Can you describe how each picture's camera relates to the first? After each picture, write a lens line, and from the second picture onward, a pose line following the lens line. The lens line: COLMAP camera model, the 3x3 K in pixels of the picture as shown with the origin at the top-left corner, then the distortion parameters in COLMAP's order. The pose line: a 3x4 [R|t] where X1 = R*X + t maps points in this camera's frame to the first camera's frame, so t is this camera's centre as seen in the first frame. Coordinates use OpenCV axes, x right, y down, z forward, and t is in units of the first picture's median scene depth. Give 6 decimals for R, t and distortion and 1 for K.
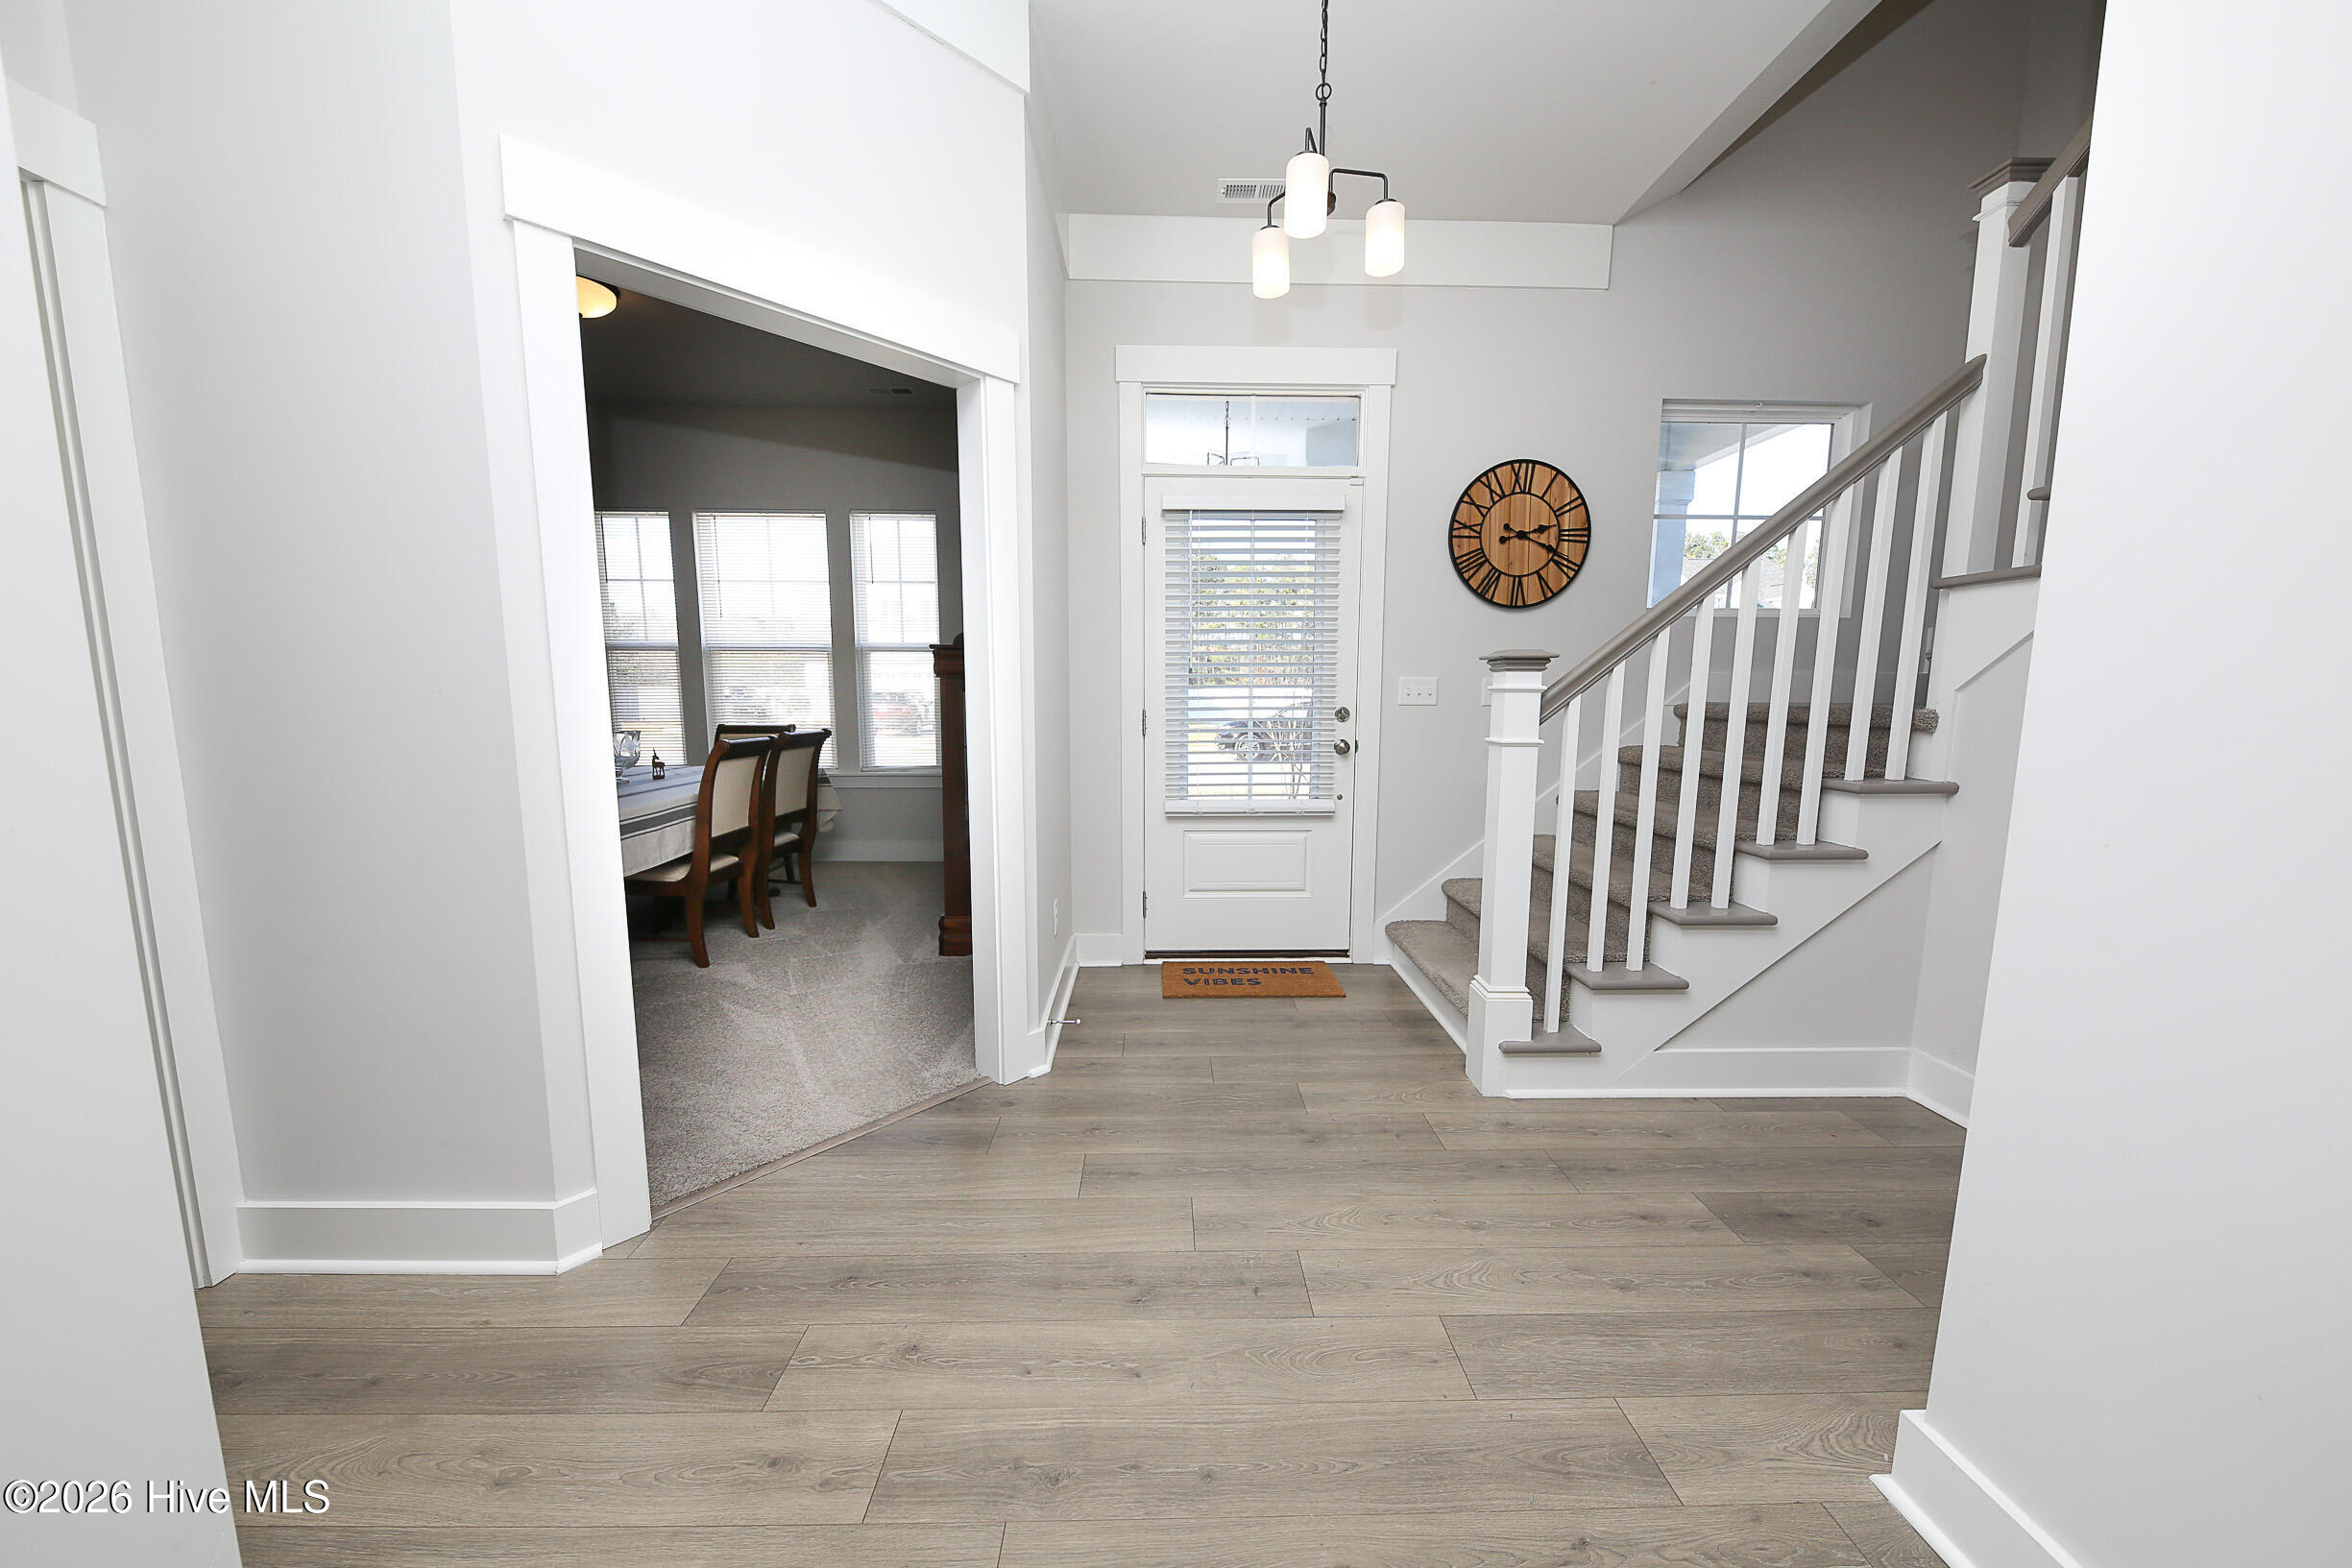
lens RADIAL K [[779.7, 0, 1169.7], [0, 779.7, 791.7], [0, 0, 1]] dist [-0.001292, -0.000254]
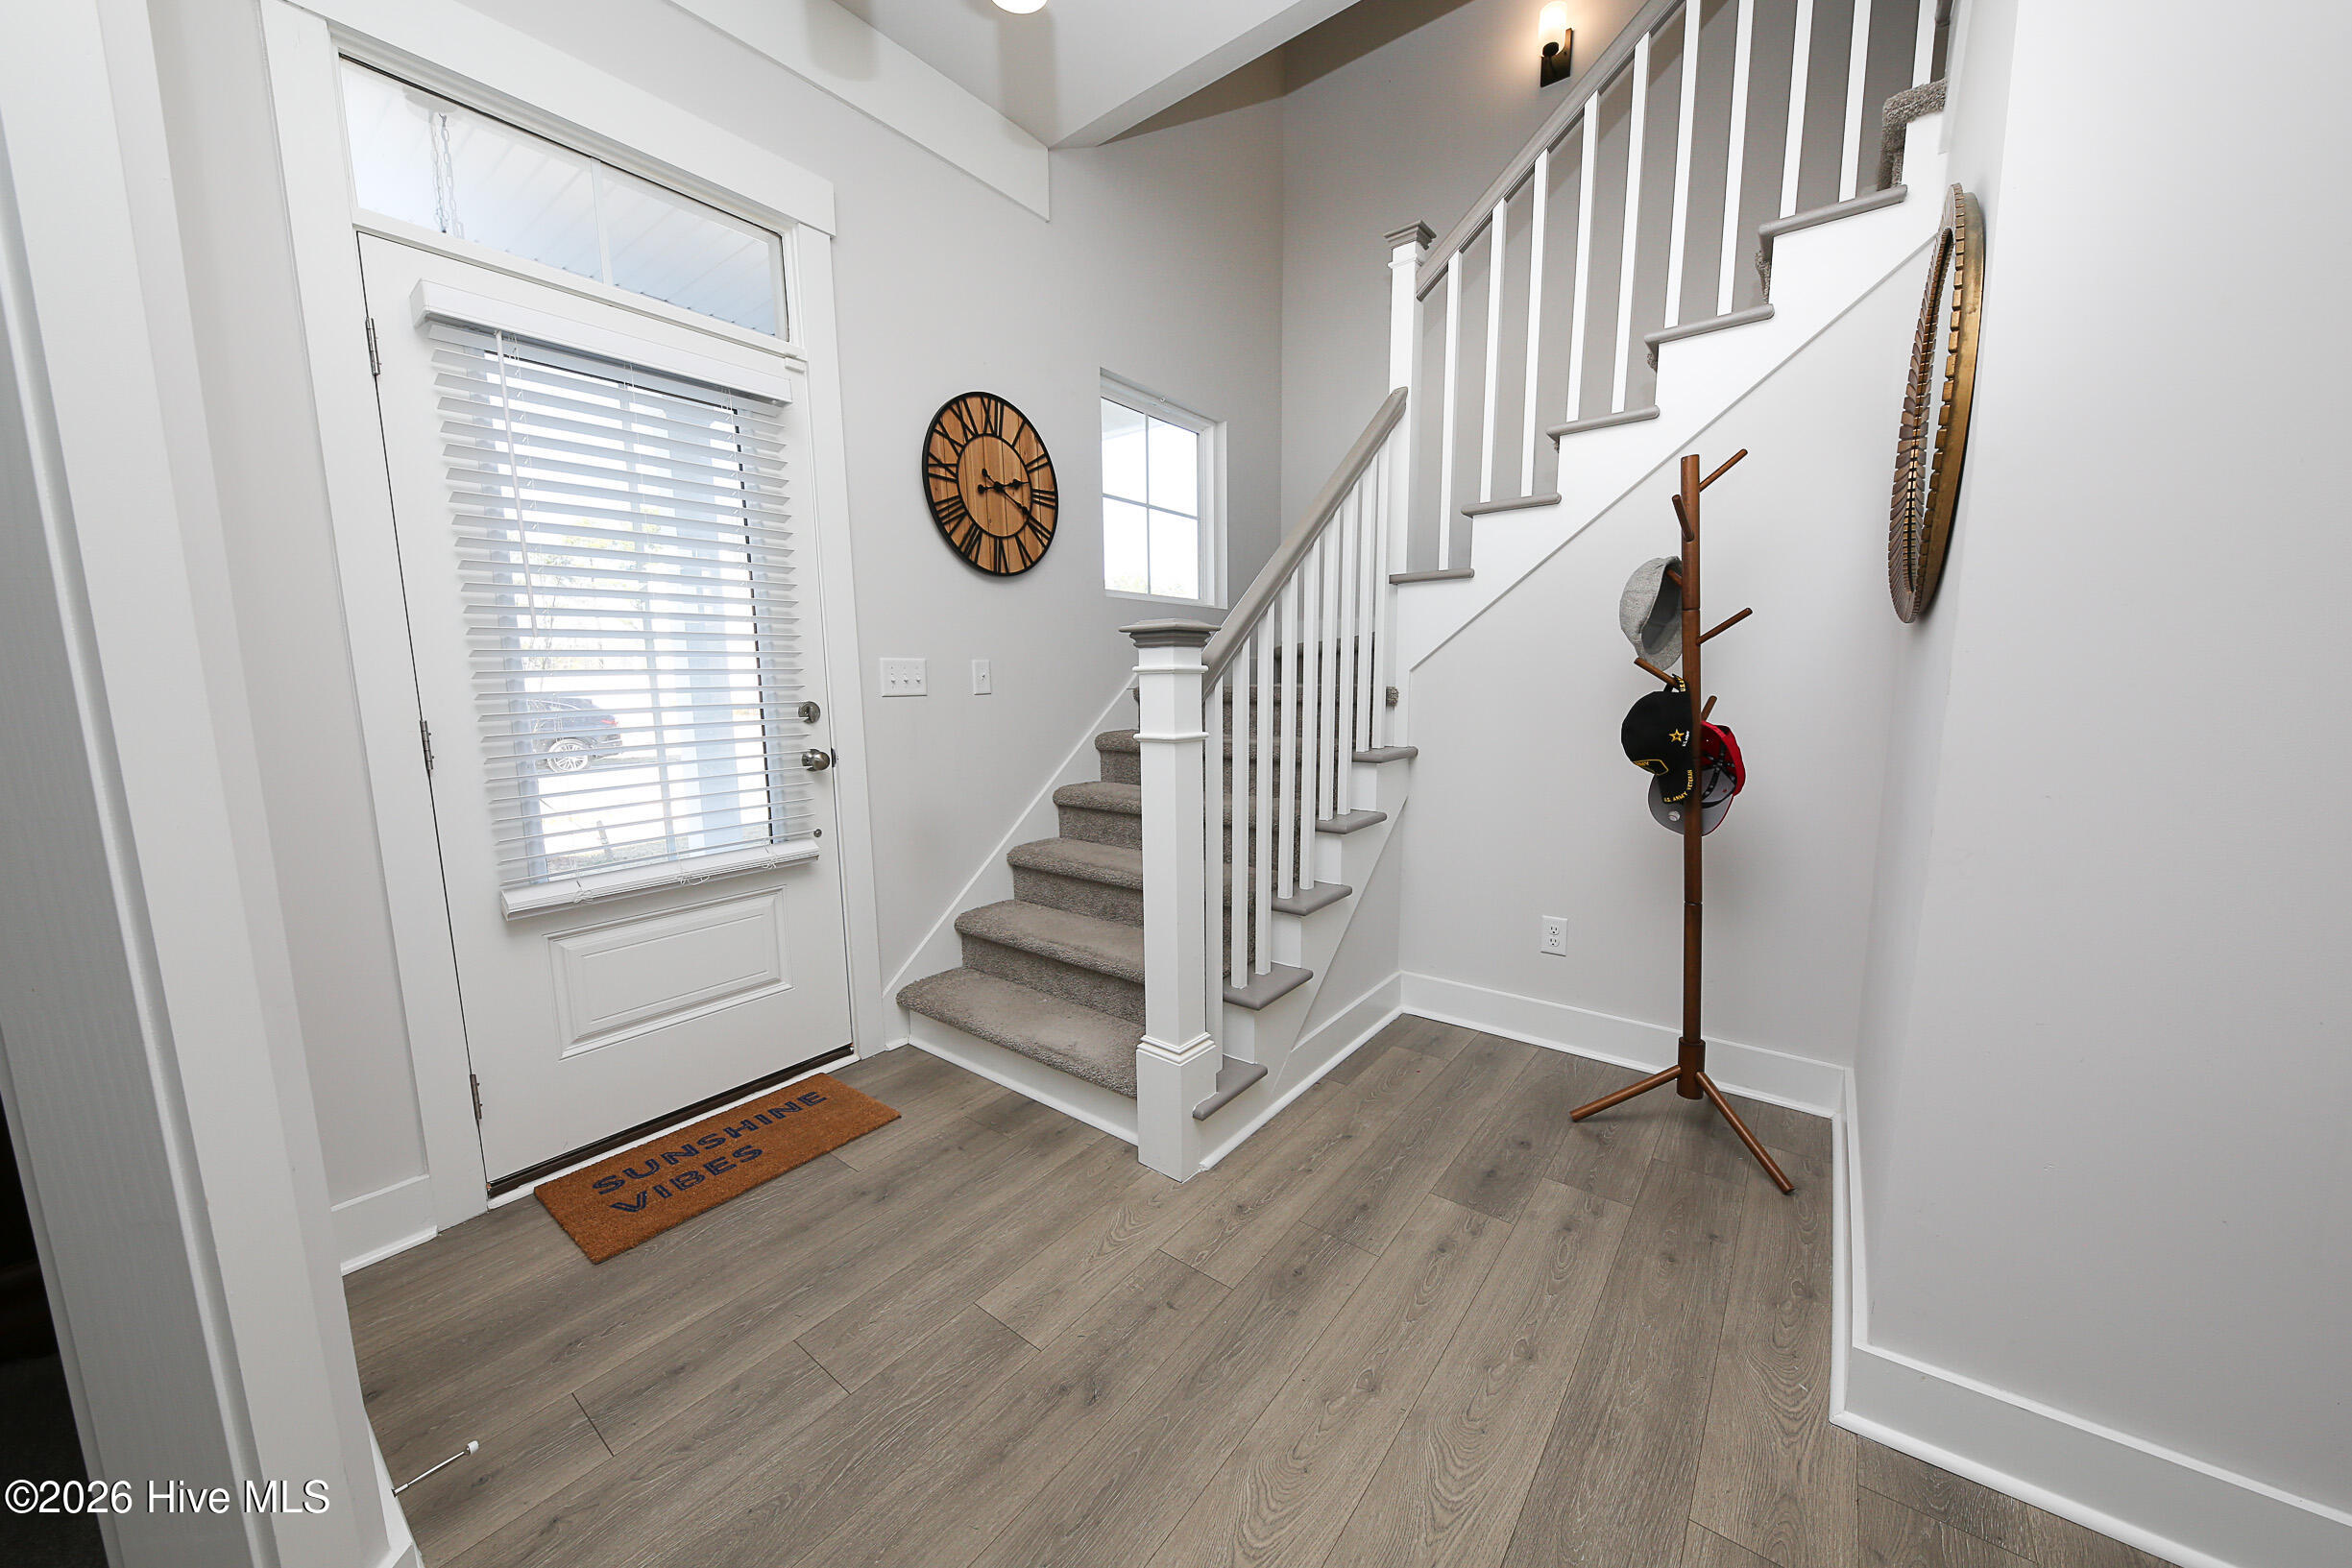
lens RADIAL K [[810.5, 0, 1157.7], [0, 810.5, 797.1], [0, 0, 1]] dist [0.001745, -0.003379]
pose [[0.638982, -0.121651, 0.759541, -0.135611], [0.111770, 0.991620, 0.064792, -0.039536], [-0.761058, 0.043493, 0.647224, 0.325539]]
